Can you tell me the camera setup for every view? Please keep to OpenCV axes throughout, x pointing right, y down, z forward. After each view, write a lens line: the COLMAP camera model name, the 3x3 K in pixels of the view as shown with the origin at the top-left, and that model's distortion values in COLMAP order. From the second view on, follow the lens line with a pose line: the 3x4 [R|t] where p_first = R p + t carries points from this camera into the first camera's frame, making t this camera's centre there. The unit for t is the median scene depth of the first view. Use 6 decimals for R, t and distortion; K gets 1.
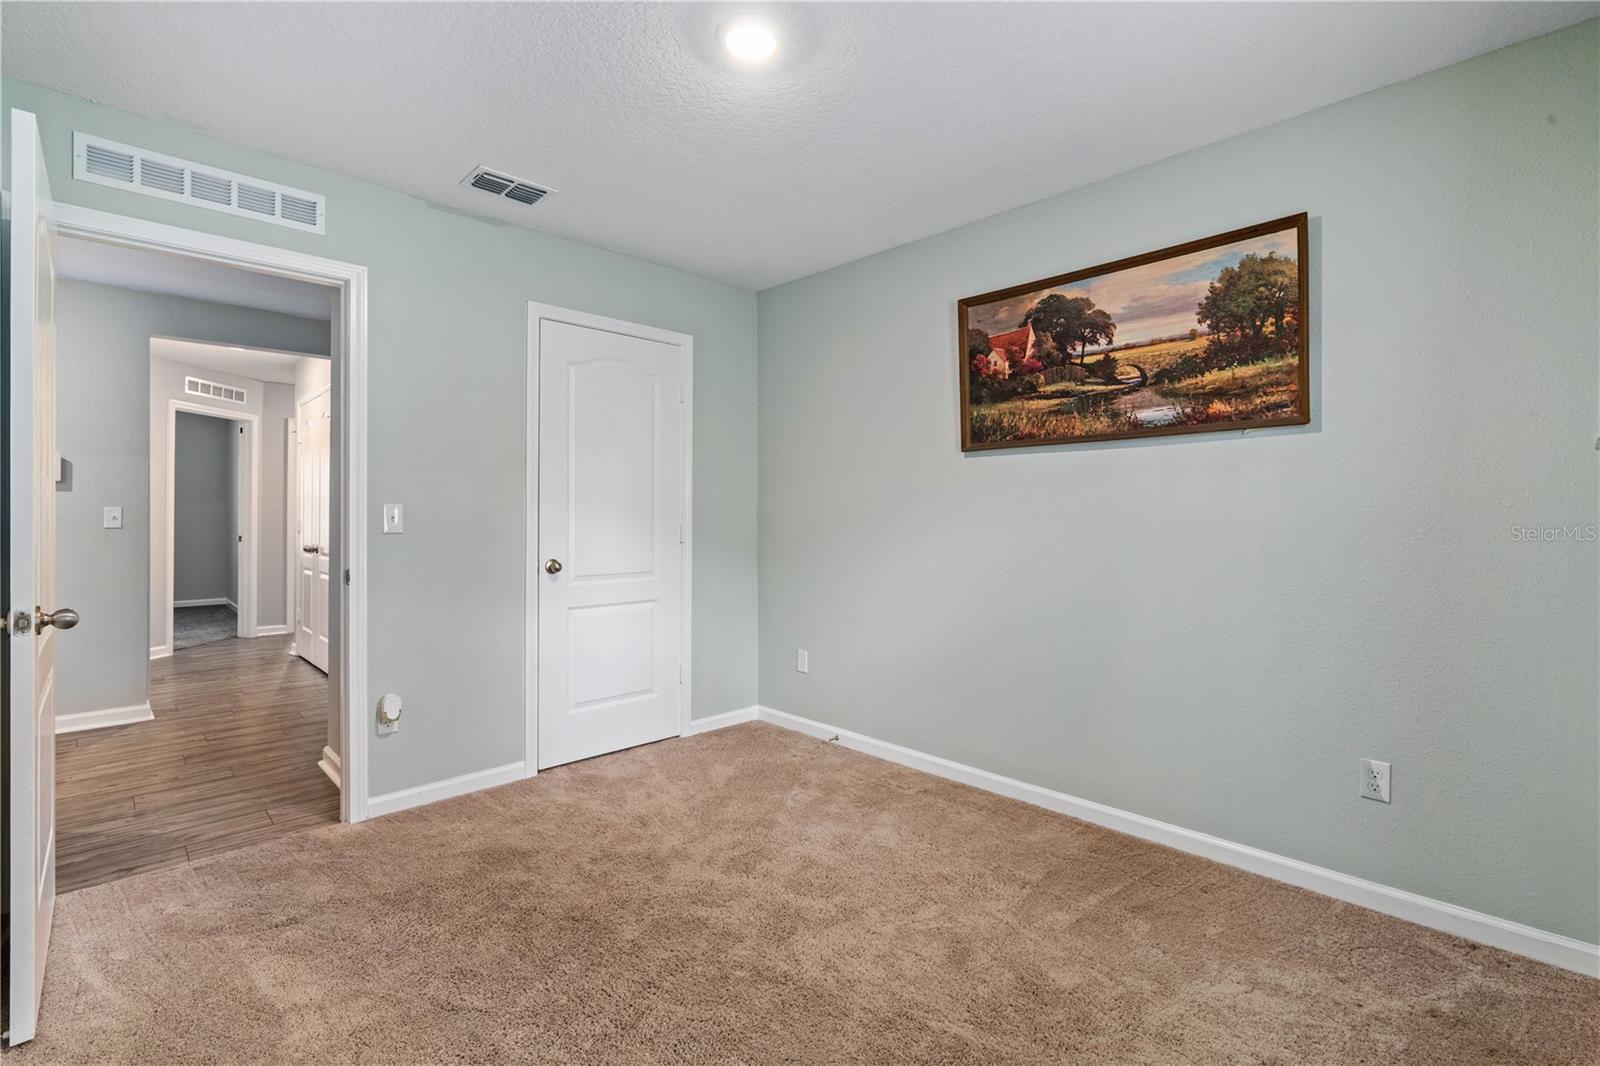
lens RADIAL K [[728.6, 0, 802.3], [0, 728.6, 525.0], [0, 0, 1]] dist [-0.001687, -0.000468]
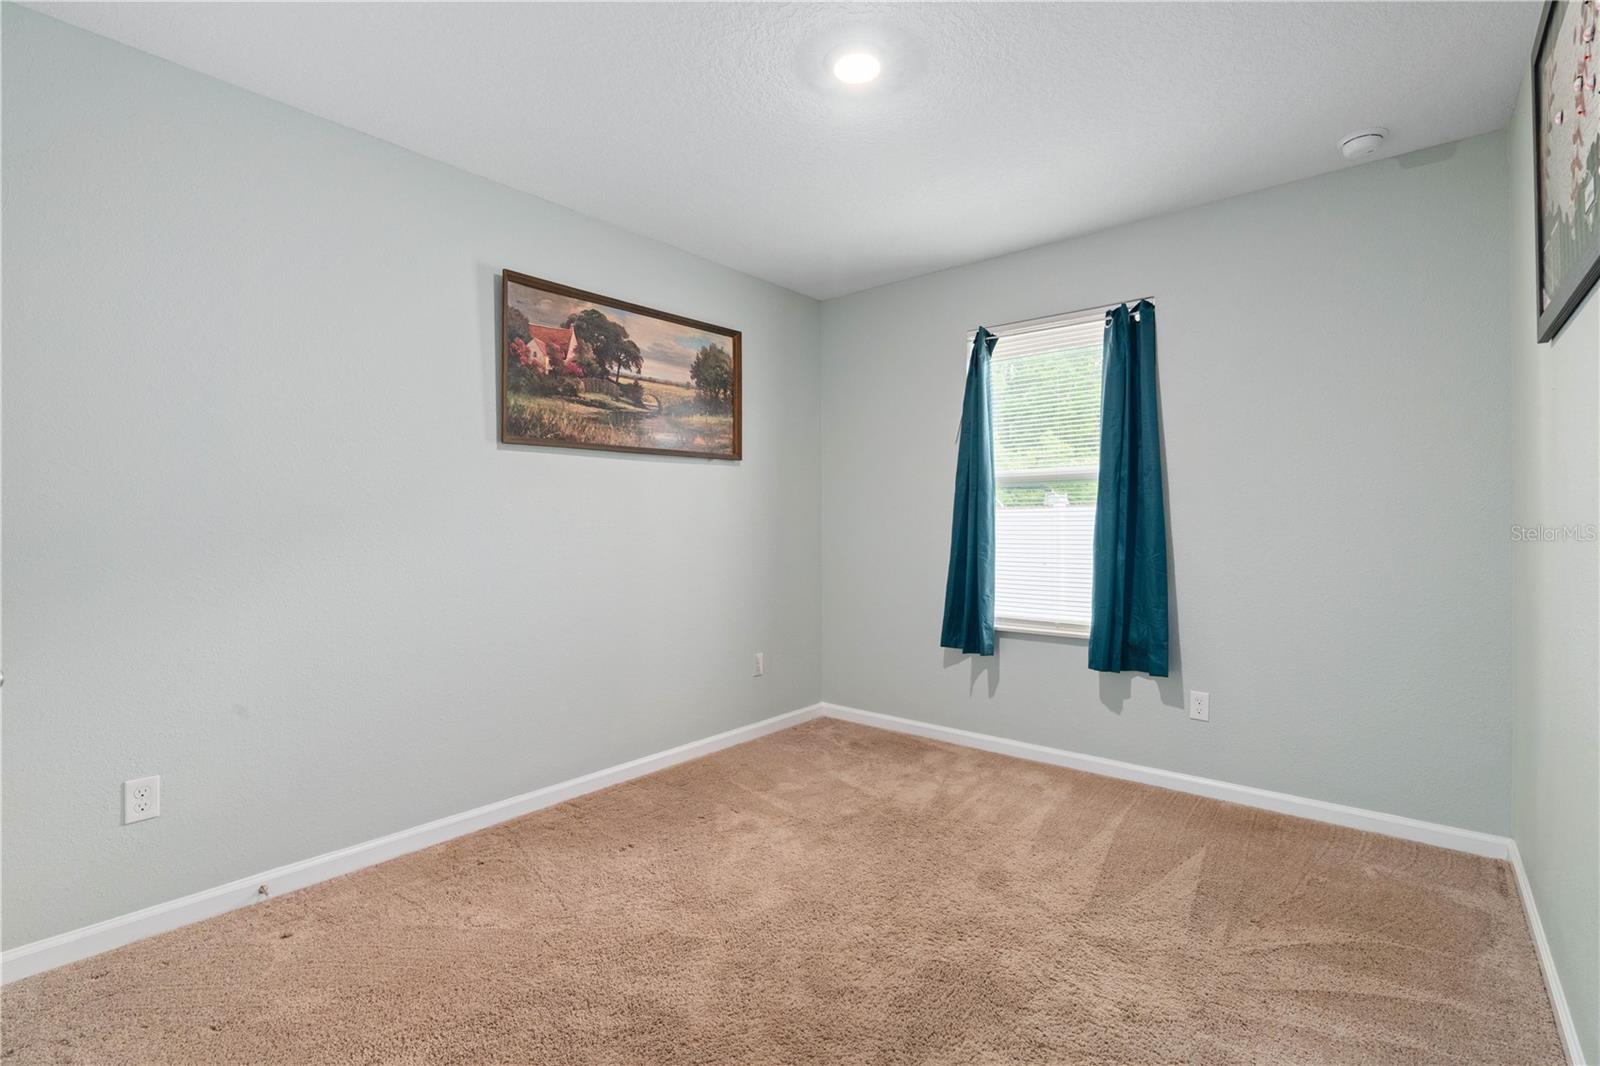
lens RADIAL K [[728.6, 0, 843.7], [0, 728.6, 520.1], [0, 0, 1]] dist [-0.001687, -0.000468]
pose [[-0.128495, -0.009337, 0.991666, -0.770835], [0.007231, 0.999920, 0.010352, -0.015685], [-0.991684, 0.008501, -0.128417, 0.778667]]
